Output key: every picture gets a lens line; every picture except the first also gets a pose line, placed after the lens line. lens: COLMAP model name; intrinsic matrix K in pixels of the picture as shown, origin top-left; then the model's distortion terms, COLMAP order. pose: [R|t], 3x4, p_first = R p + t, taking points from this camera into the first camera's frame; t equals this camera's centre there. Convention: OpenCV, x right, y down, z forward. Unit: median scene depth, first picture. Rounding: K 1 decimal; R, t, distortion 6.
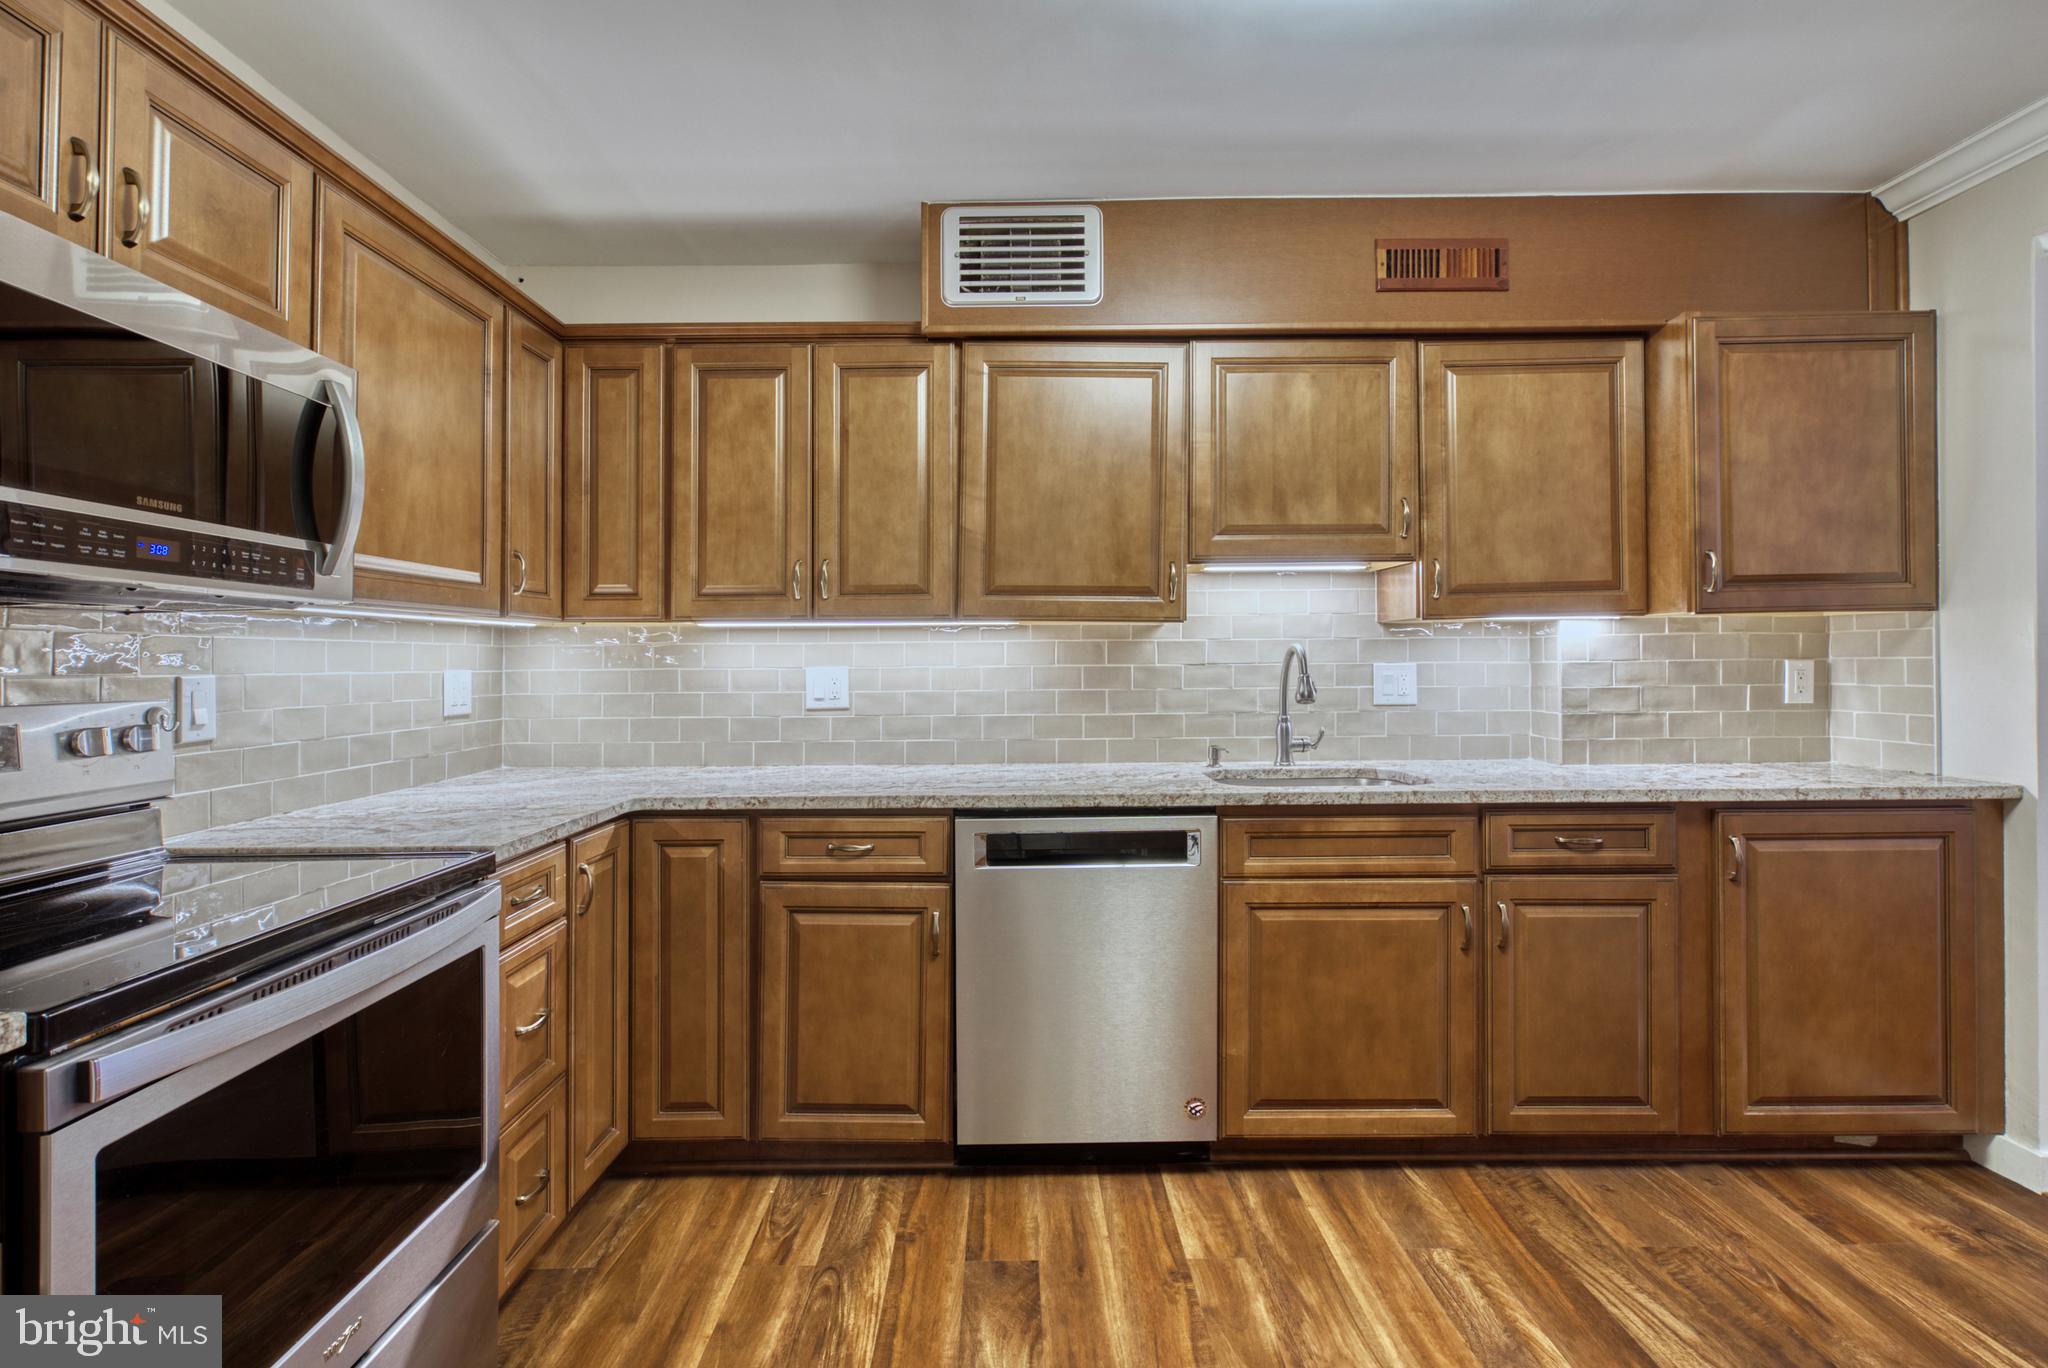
lens RADIAL K [[923.1, 0, 1037.2], [0, 923.1, 658.6], [0, 0, 1]] dist [0.000242, -0.006076]
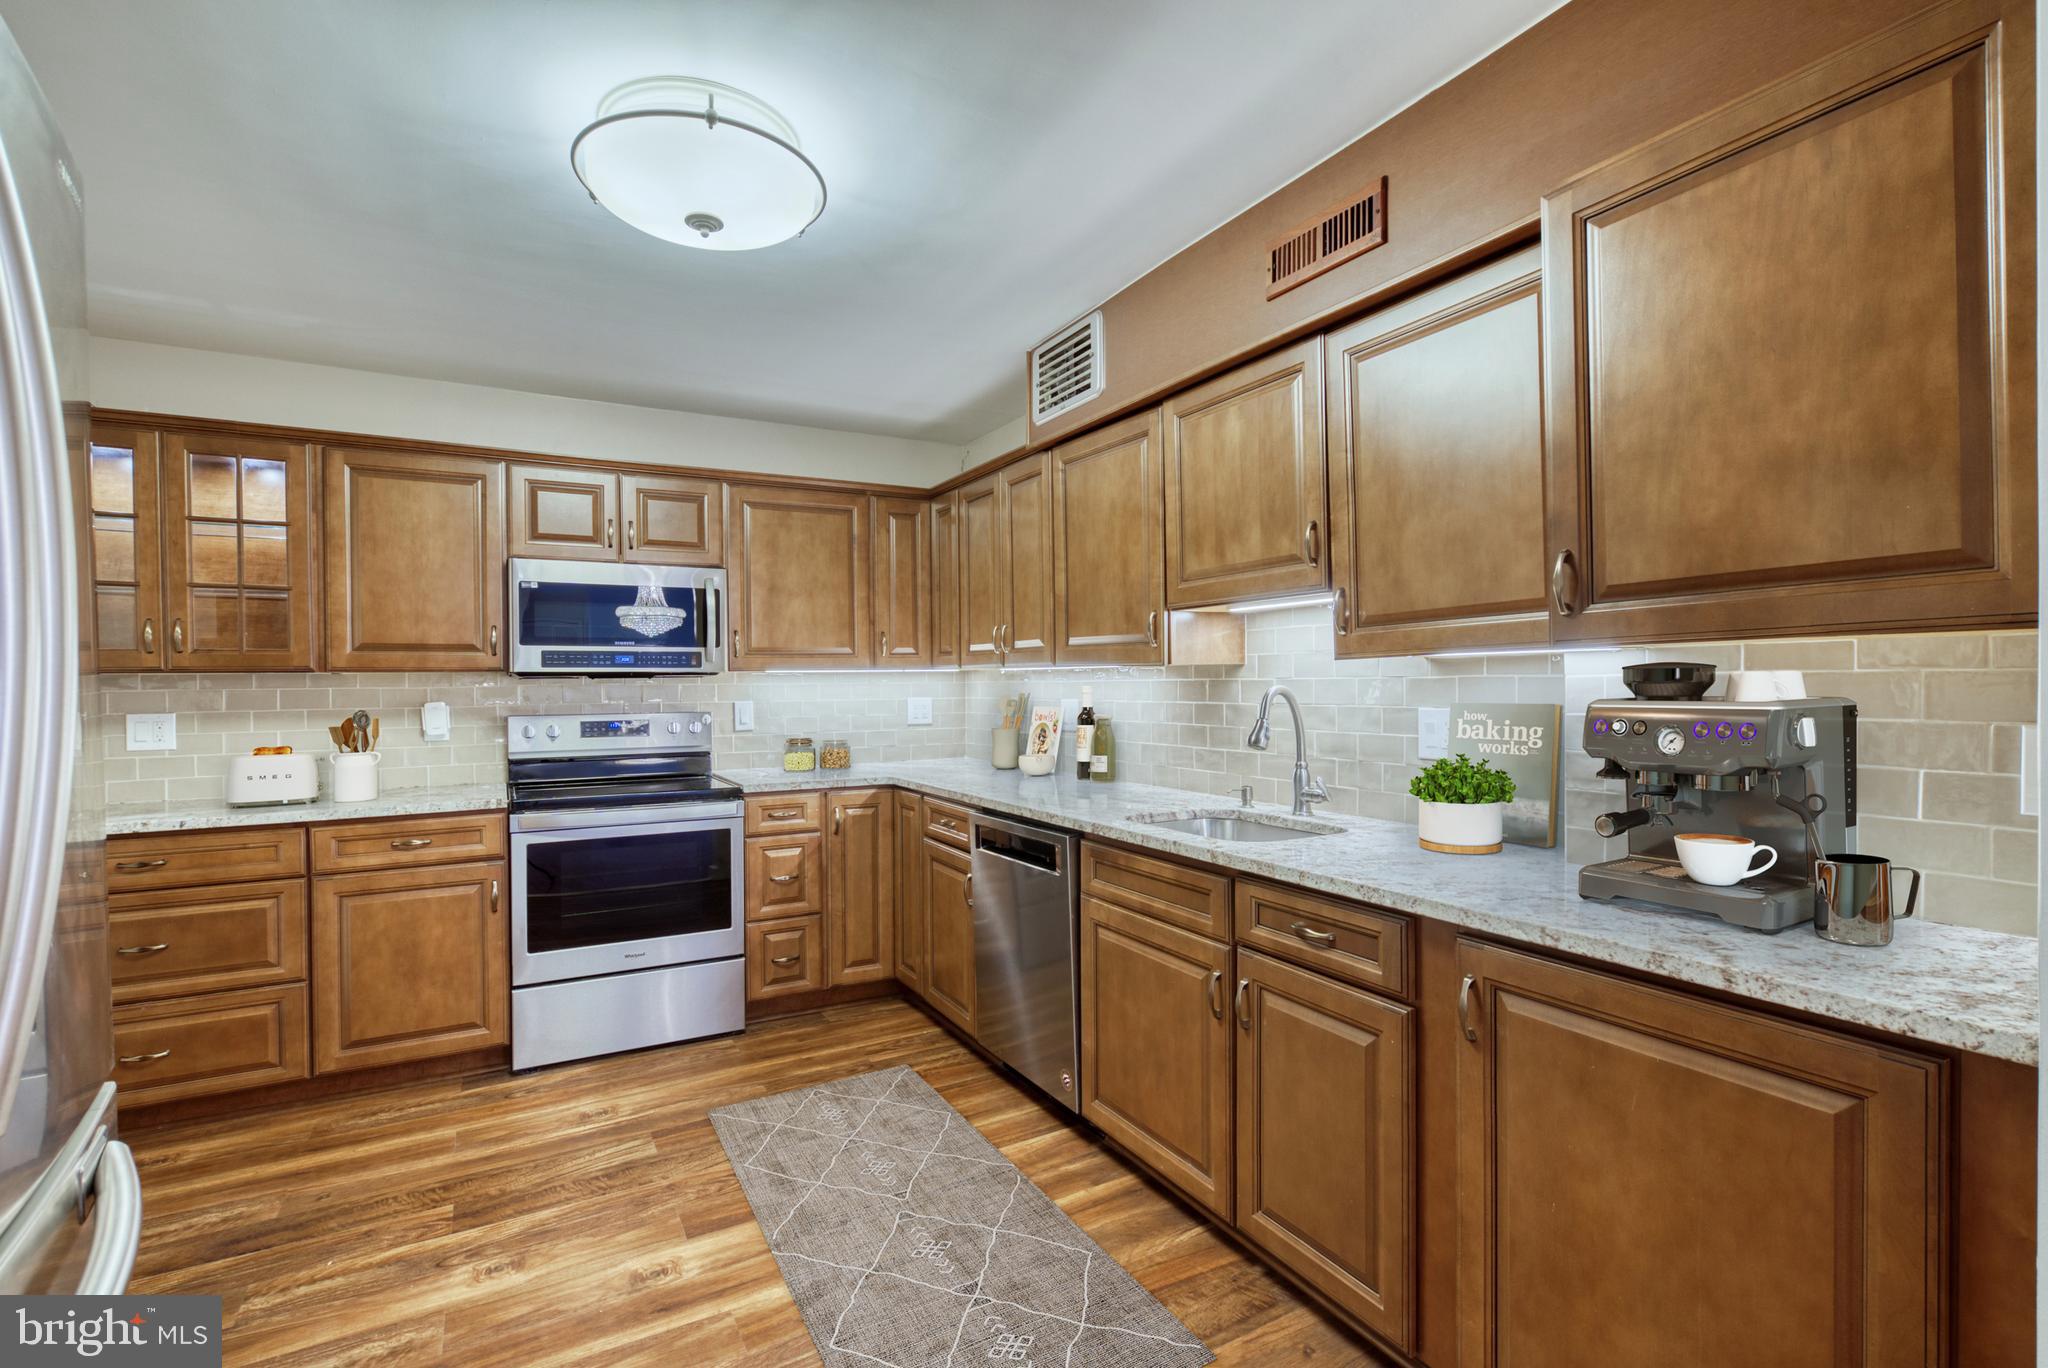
lens RADIAL K [[1019.8, 0, 1089.9], [0, 1019.8, 692.2], [0, 0, 1]] dist [-0.005866, -0.000387]
pose [[0.482896, 0.014760, -0.875553, 1.278511], [0.008786, 0.999726, 0.021699, -0.038703], [0.875634, -0.018170, 0.482634, 0.385223]]
